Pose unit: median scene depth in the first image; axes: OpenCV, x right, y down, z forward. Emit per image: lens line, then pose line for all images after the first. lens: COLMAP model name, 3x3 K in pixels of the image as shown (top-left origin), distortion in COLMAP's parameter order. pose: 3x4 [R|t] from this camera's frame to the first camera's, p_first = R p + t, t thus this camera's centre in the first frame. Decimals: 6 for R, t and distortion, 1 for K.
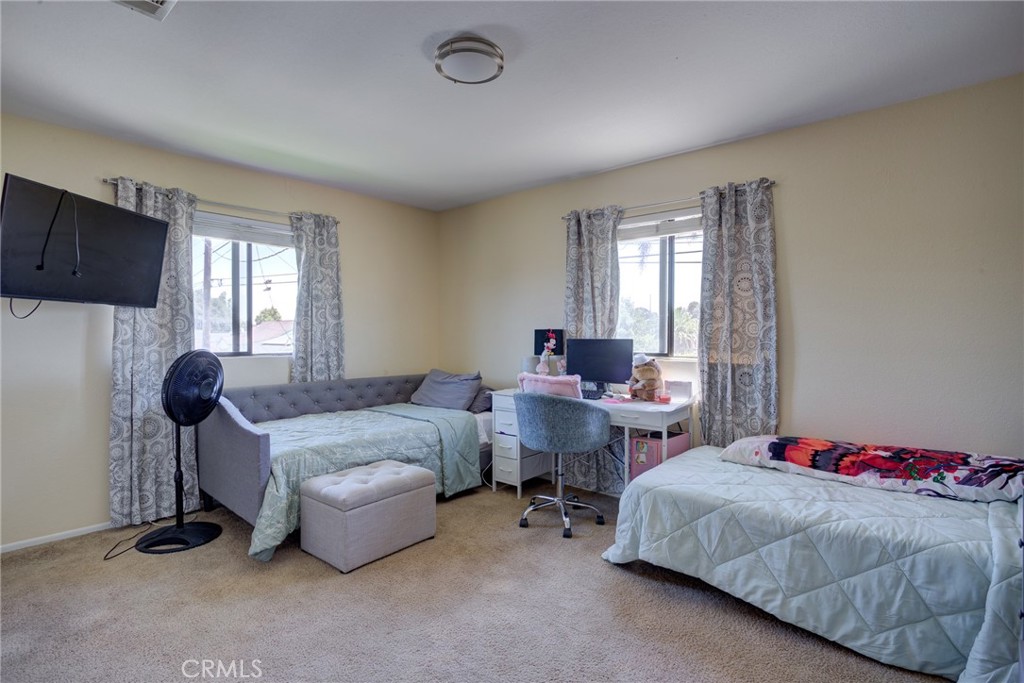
lens RADIAL K [[501.9, 0, 513.6], [0, 501.9, 339.1], [0, 0, 1]] dist [-0.016856, 0.003804]
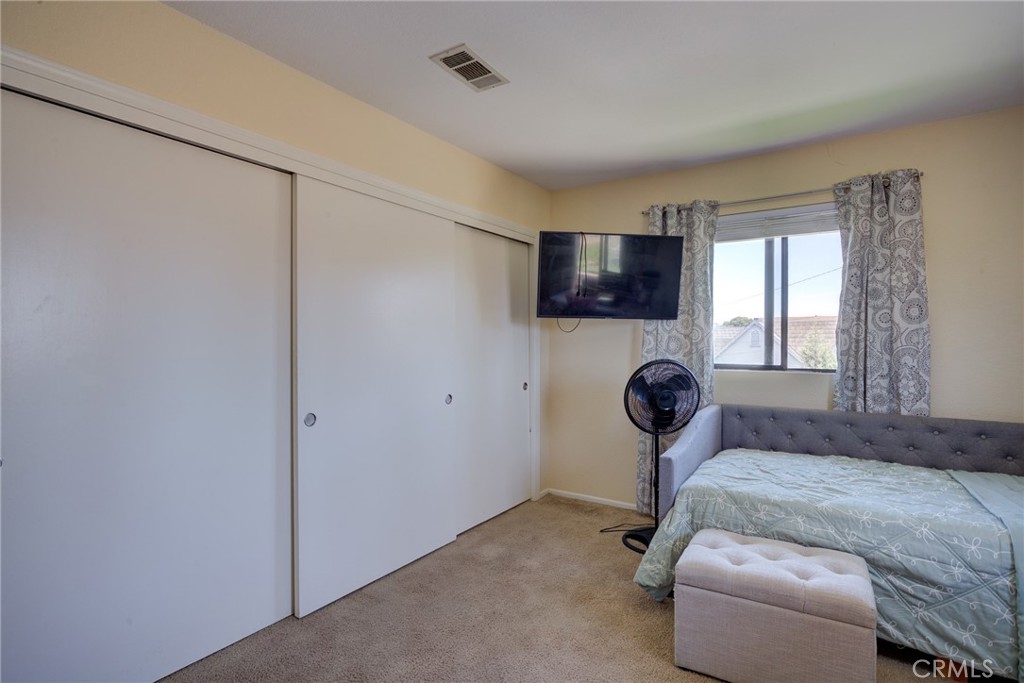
lens RADIAL K [[501.9, 0, 514.4], [0, 501.9, 341.5], [0, 0, 1]] dist [-0.016856, 0.003804]
pose [[0.129832, -0.001792, -0.991534, 0.252597], [-0.015793, 0.999868, -0.003875, -0.005246], [0.991410, 0.016163, 0.129786, 0.450768]]
